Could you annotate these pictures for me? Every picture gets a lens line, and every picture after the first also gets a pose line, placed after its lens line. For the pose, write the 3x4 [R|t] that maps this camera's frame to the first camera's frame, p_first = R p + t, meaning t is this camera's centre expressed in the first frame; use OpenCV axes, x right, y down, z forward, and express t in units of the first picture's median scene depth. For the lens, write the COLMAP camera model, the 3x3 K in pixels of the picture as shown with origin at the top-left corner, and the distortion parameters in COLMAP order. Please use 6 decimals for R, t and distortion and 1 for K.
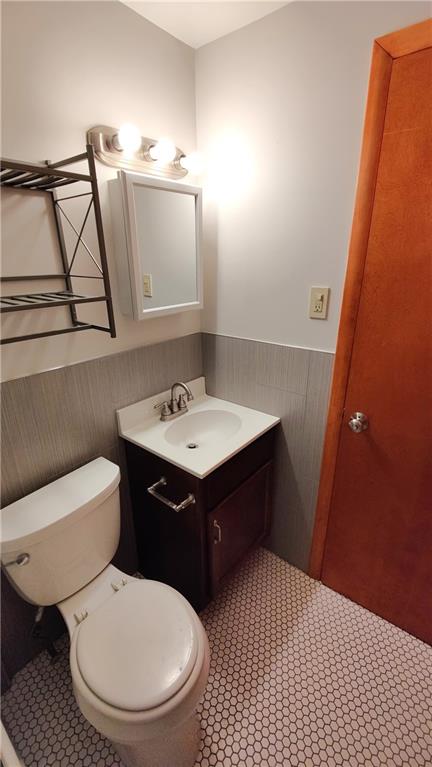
lens RADIAL K [[329.3, 0, 214.2], [0, 329.3, 382.3], [0, 0, 1]] dist [0.000403, -0.003647]
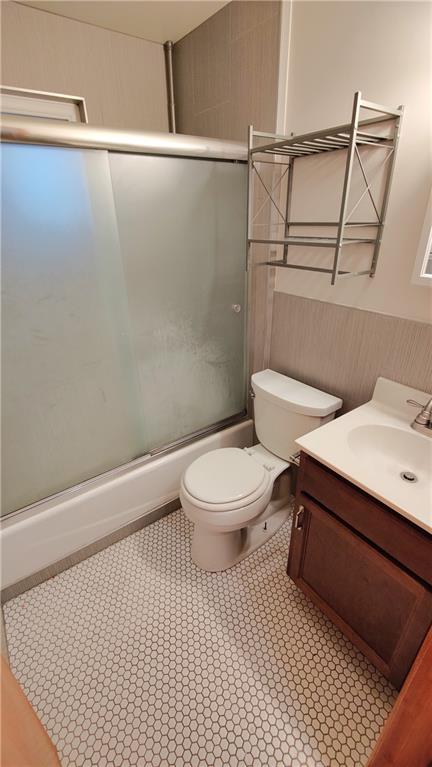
lens RADIAL K [[329.3, 0, 214.2], [0, 329.3, 383.7], [0, 0, 1]] dist [0.000403, -0.003647]
pose [[-0.267157, 0.451378, -0.851402, 0.723156], [-0.312177, 0.795332, 0.519609, -0.268808], [0.911687, 0.404605, -0.071568, 0.724125]]
